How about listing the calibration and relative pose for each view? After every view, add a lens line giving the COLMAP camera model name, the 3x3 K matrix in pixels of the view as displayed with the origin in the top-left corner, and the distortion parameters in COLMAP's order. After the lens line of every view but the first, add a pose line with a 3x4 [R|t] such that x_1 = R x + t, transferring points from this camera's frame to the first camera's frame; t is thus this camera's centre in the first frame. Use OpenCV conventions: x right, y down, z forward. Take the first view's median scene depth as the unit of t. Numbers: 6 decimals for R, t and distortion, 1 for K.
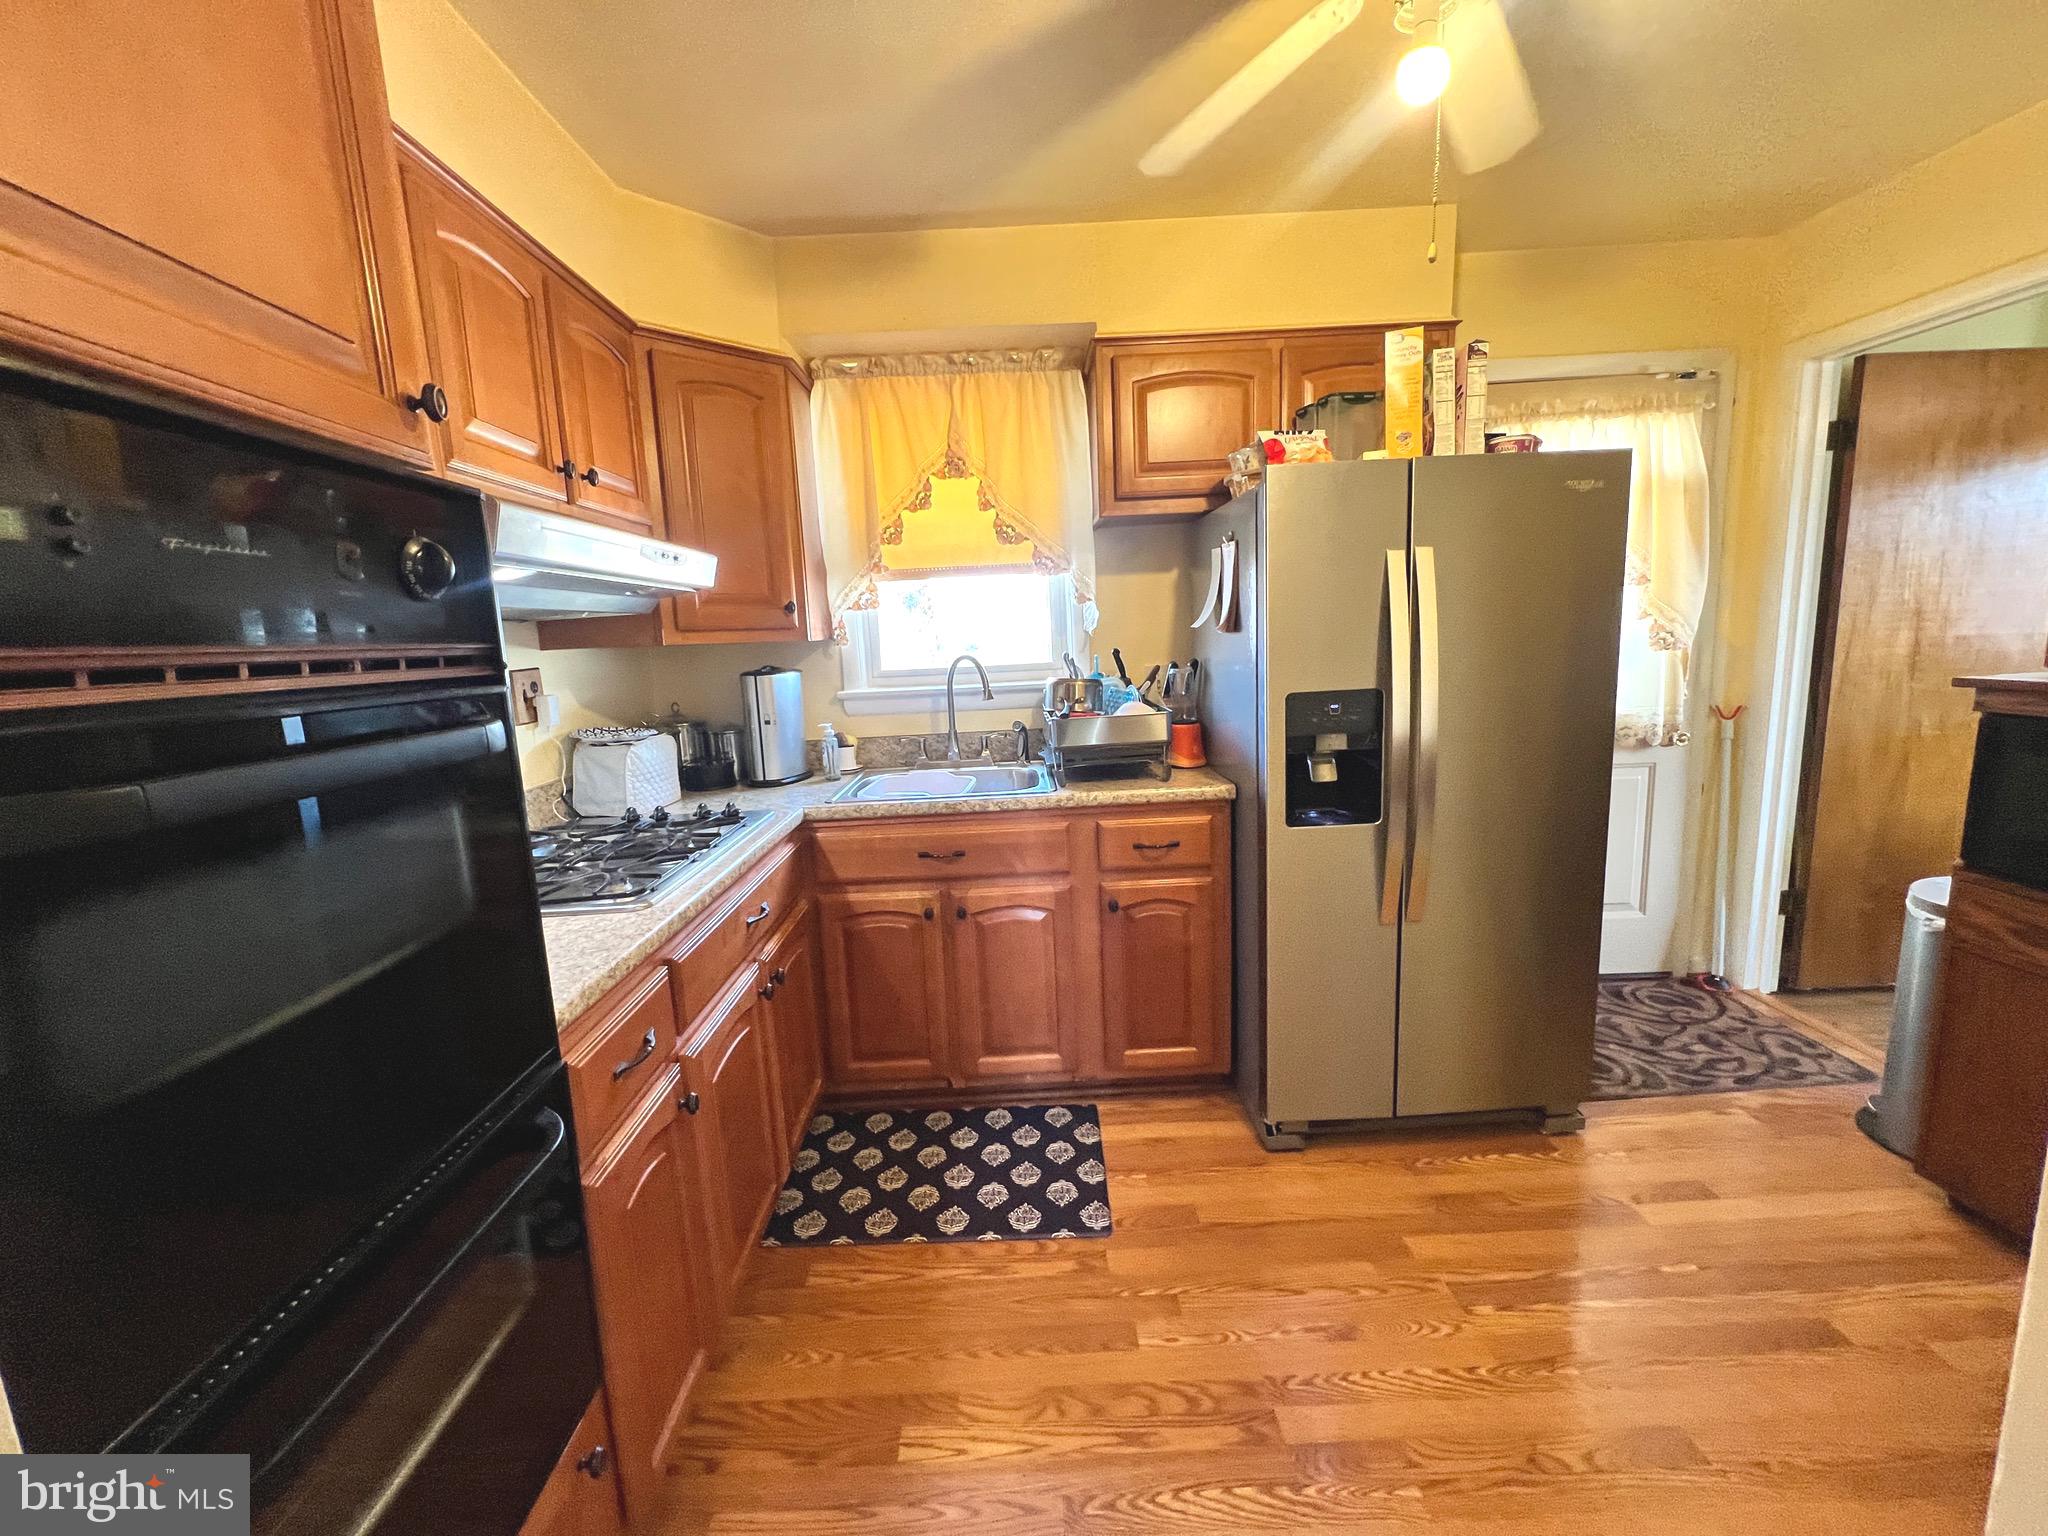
lens RADIAL K [[820.5, 0, 1018.8], [0, 820.5, 770.6], [0, 0, 1]] dist [0.000112, -0.000218]
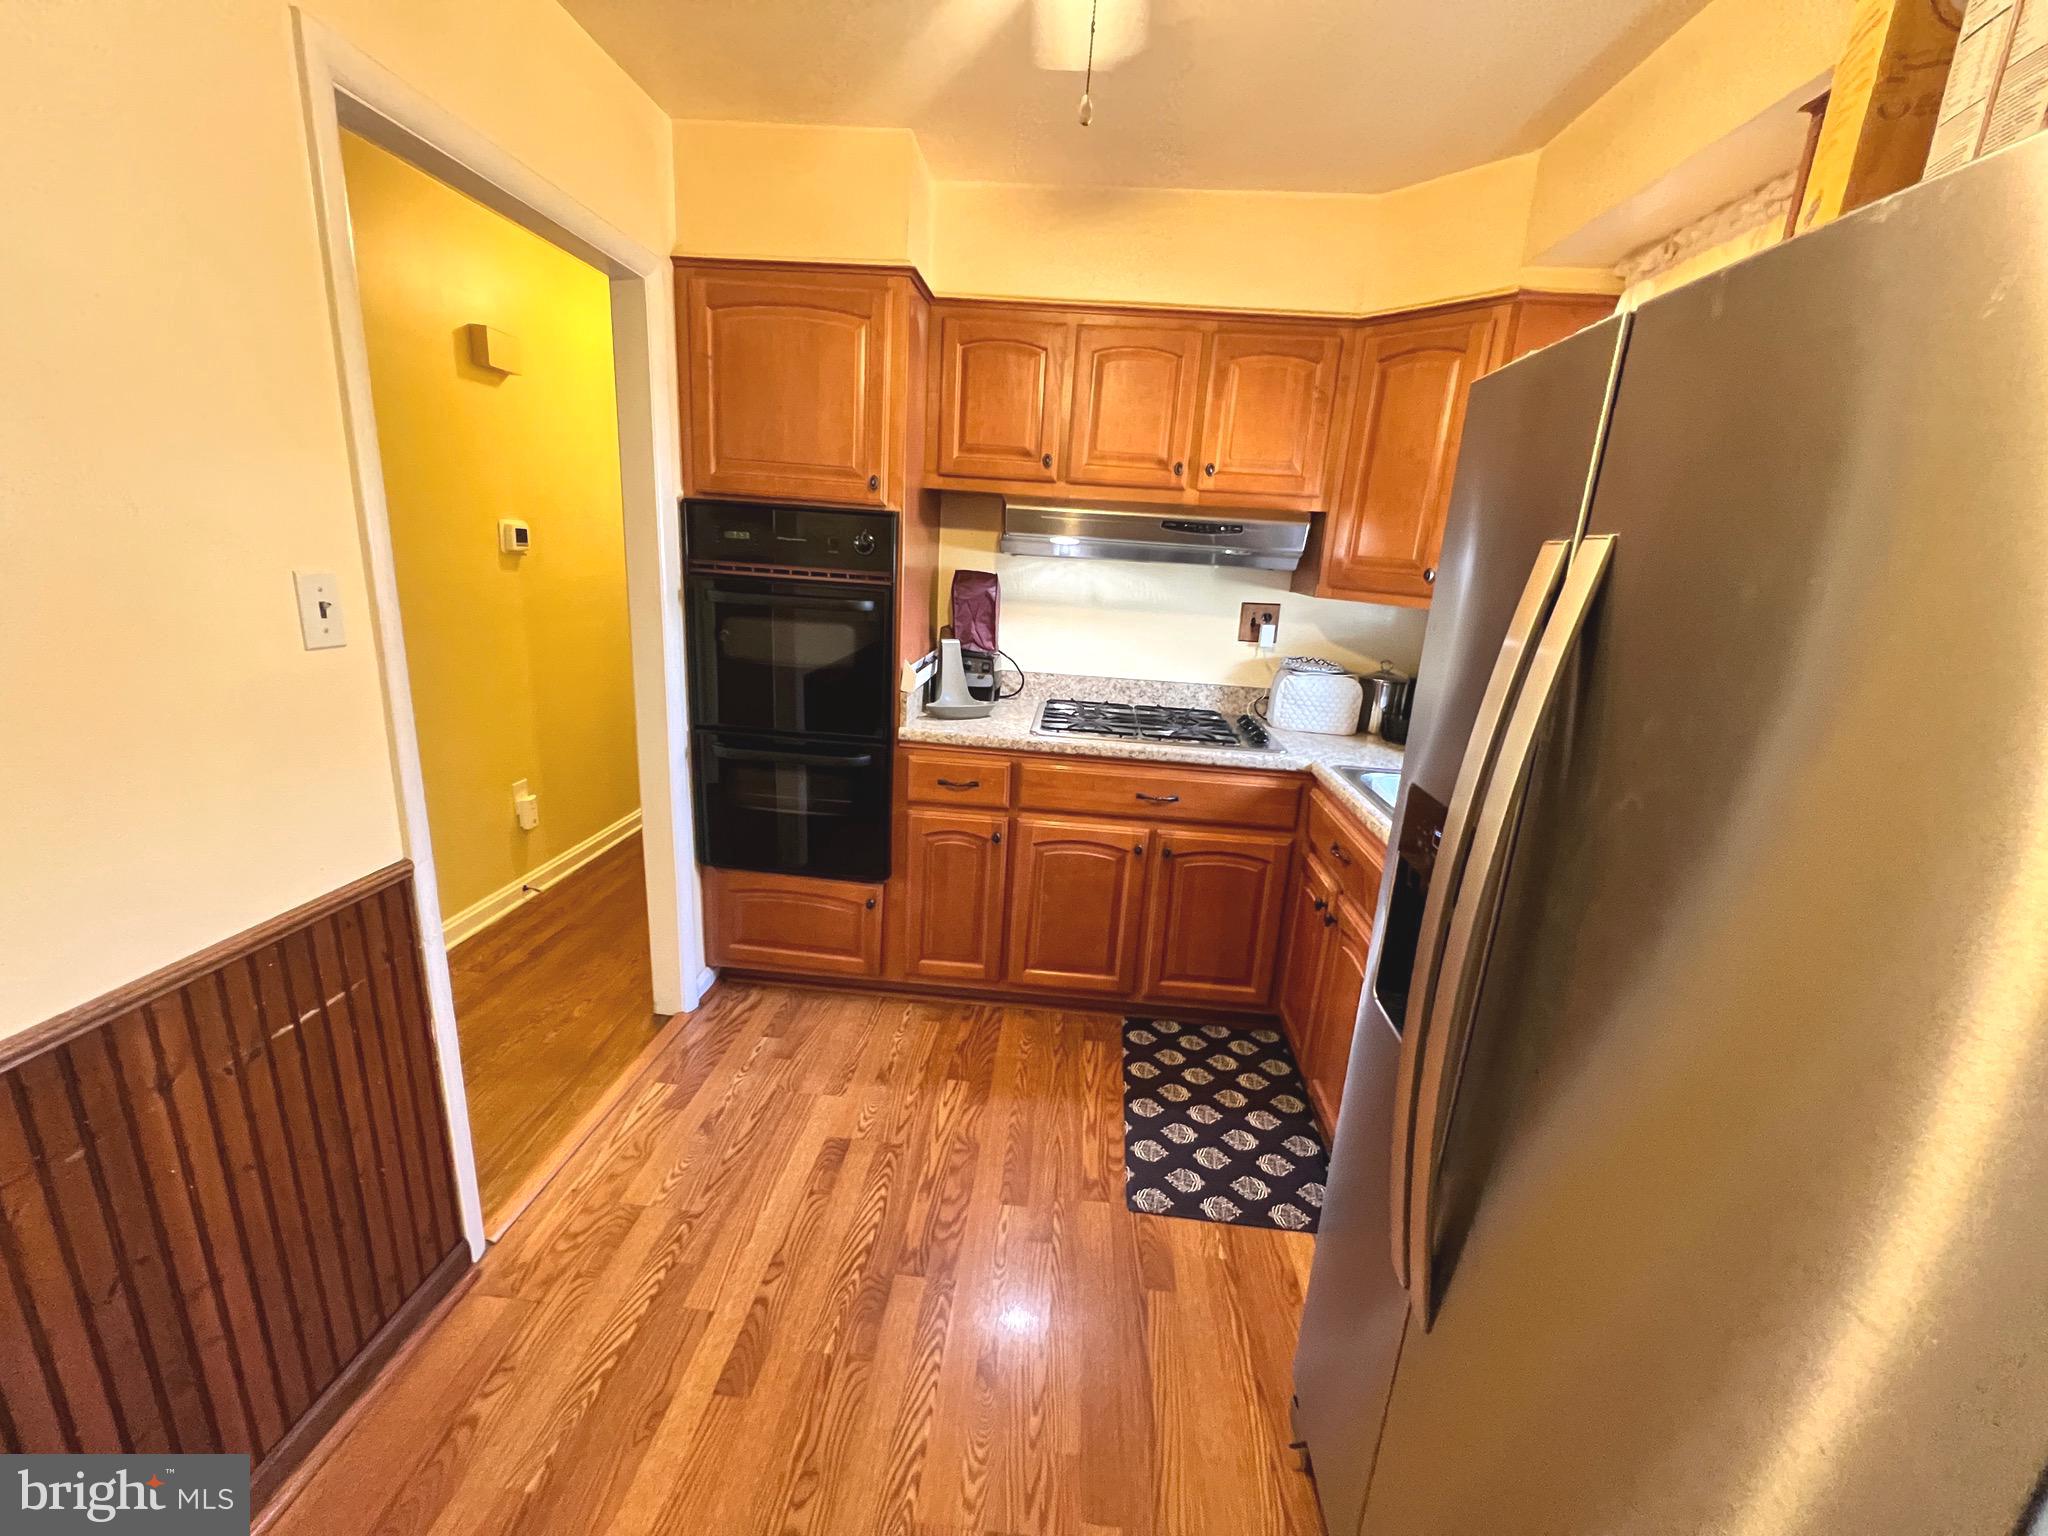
lens RADIAL K [[820.5, 0, 1023.6], [0, 820.5, 761.3], [0, 0, 1]] dist [0.000112, -0.000218]
pose [[-0.081202, 0.295391, -0.951919, 1.137991], [-0.218944, 0.926459, 0.306167, -0.286794], [0.972353, 0.233278, -0.010556, 0.923648]]
